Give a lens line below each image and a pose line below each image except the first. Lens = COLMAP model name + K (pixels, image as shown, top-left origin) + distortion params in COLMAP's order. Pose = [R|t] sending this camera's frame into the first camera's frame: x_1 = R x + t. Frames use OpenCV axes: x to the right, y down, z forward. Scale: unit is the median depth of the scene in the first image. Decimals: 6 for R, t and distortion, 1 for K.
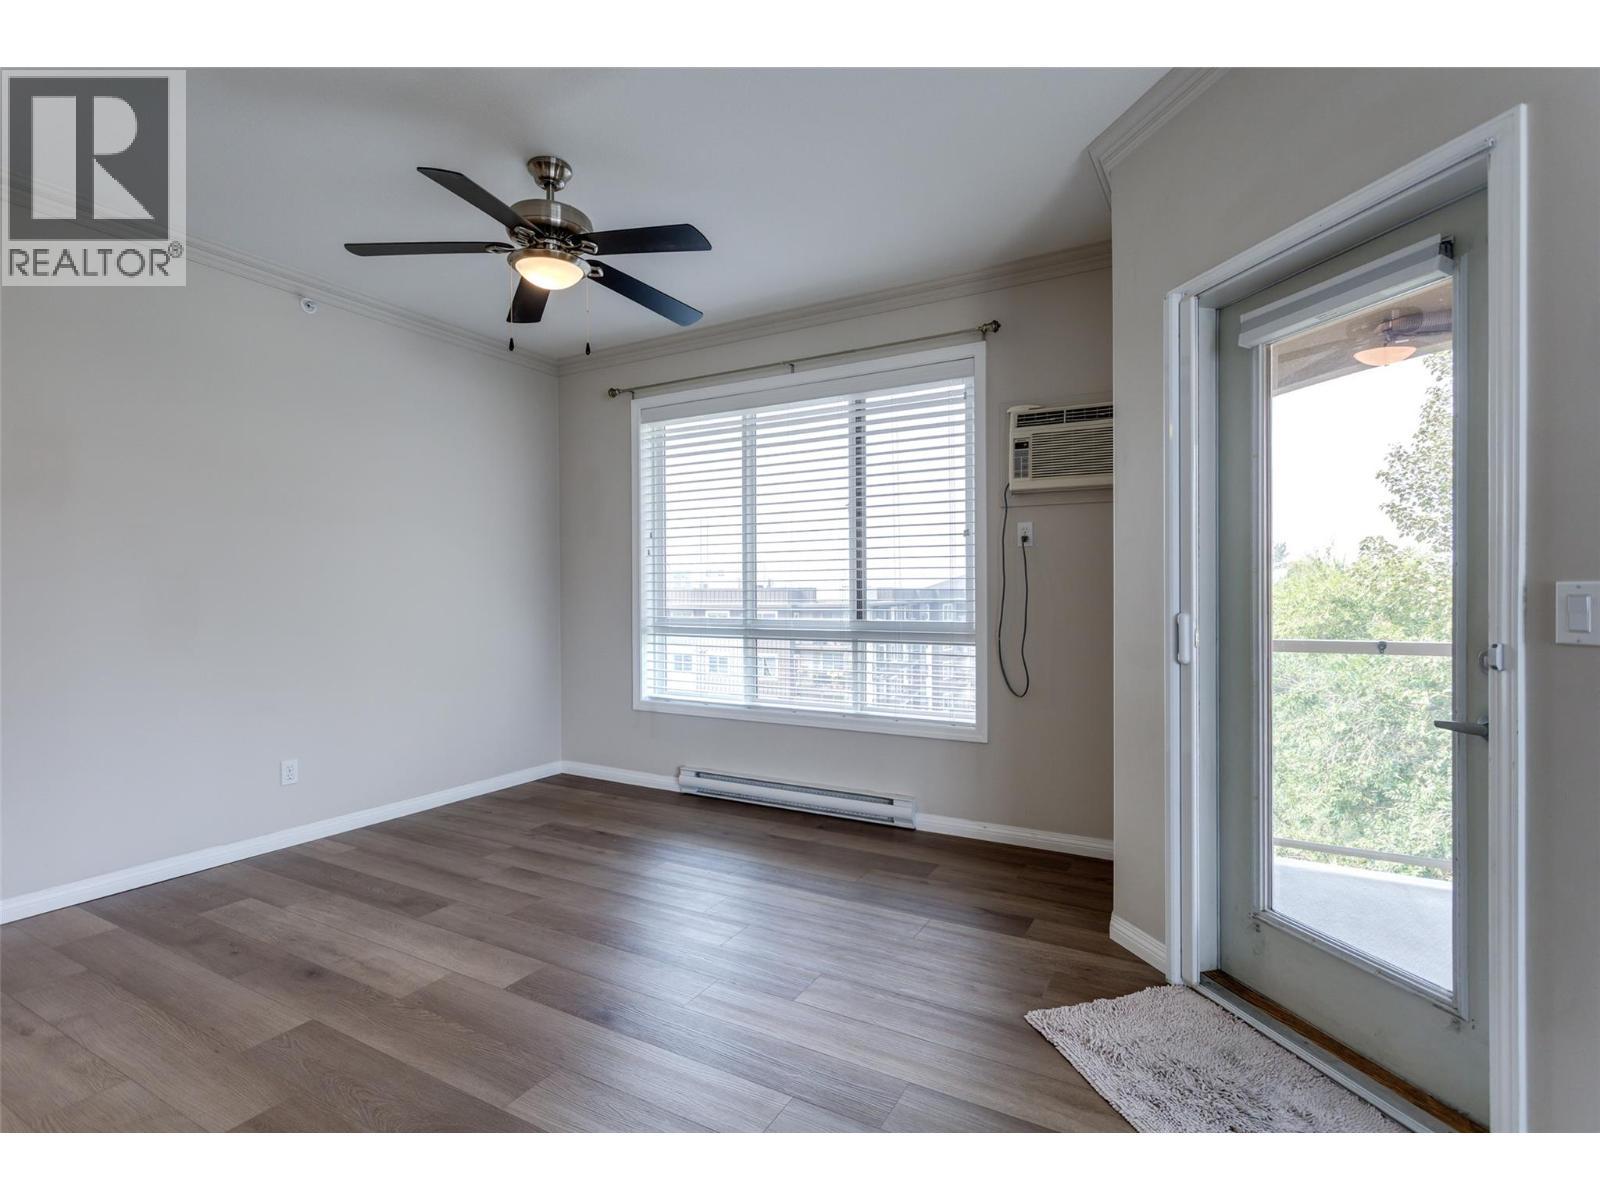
lens RADIAL K [[766.4, 0, 798.4], [0, 766.4, 607.7], [0, 0, 1]] dist [0.015877, -0.000680]
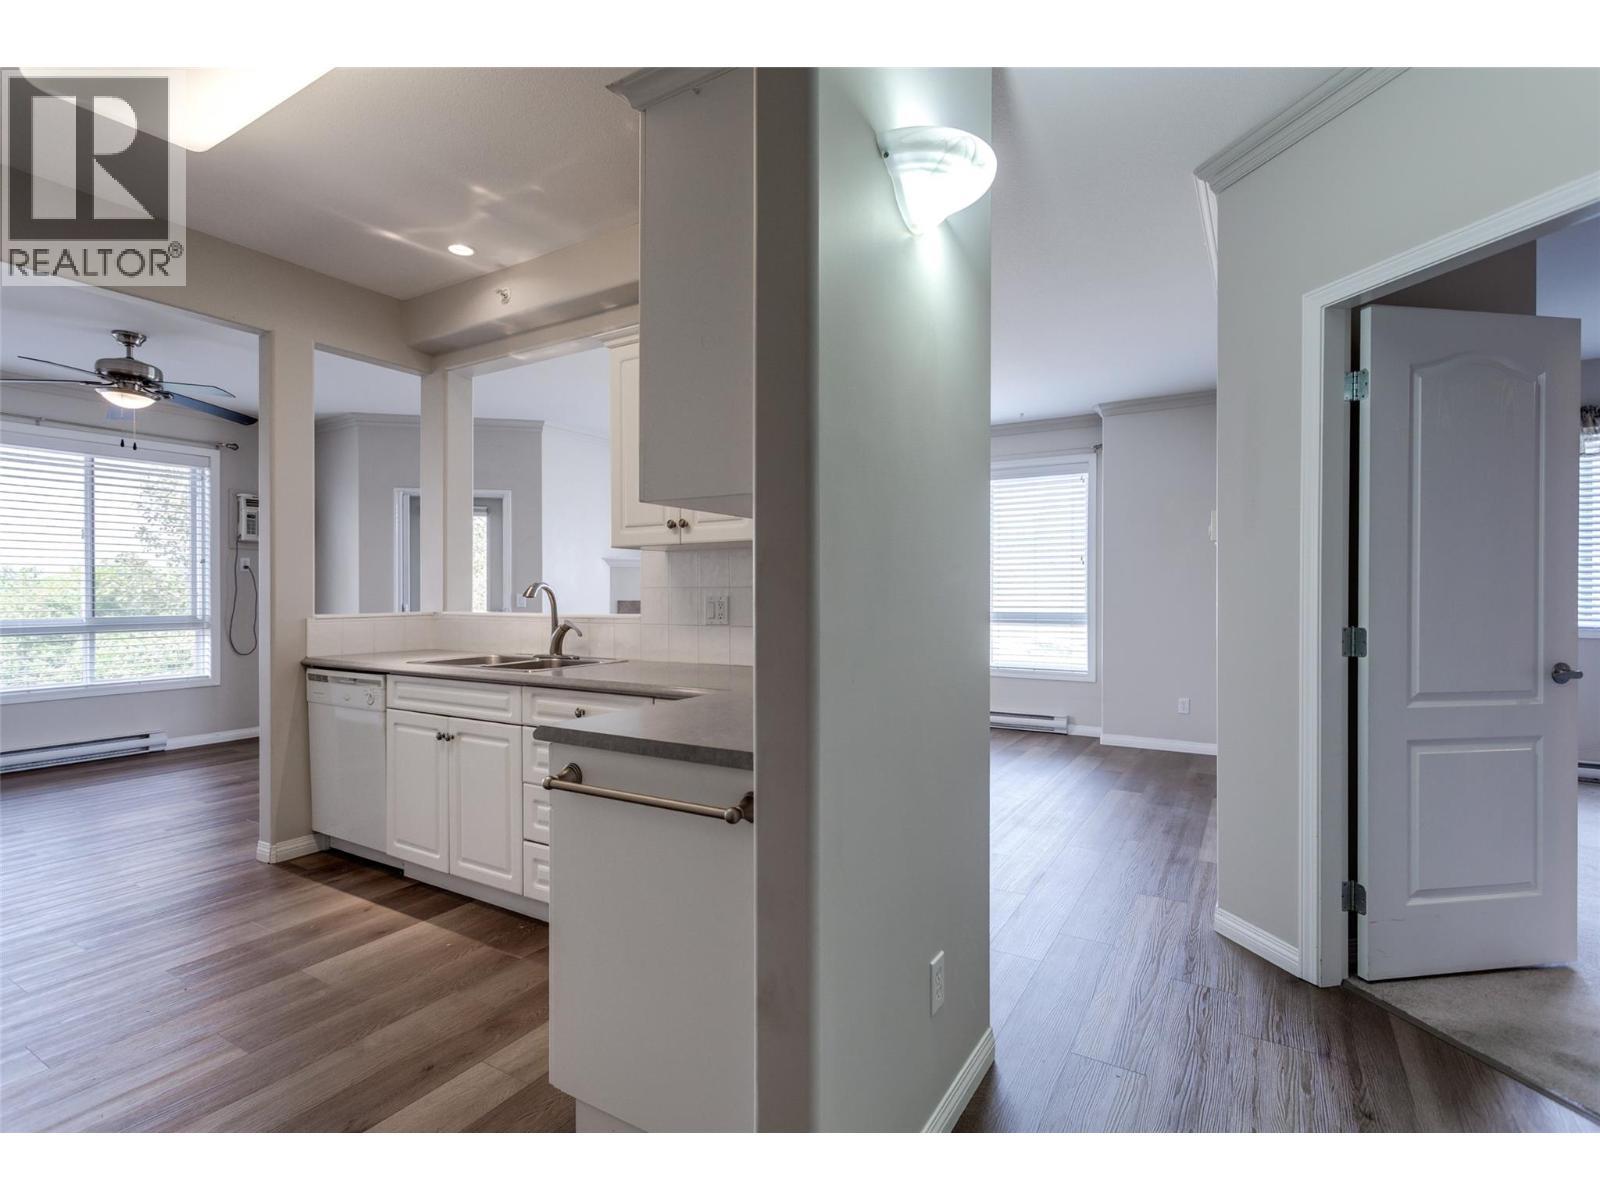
lens RADIAL K [[766.4, 0, 802.8], [0, 766.4, 599.1], [0, 0, 1]] dist [0.015877, -0.000680]
pose [[0.023991, -0.001424, 0.999711, -1.404078], [0.016656, 0.999861, 0.001025, 0.004936], [-0.999573, 0.016627, 0.024012, -0.328106]]
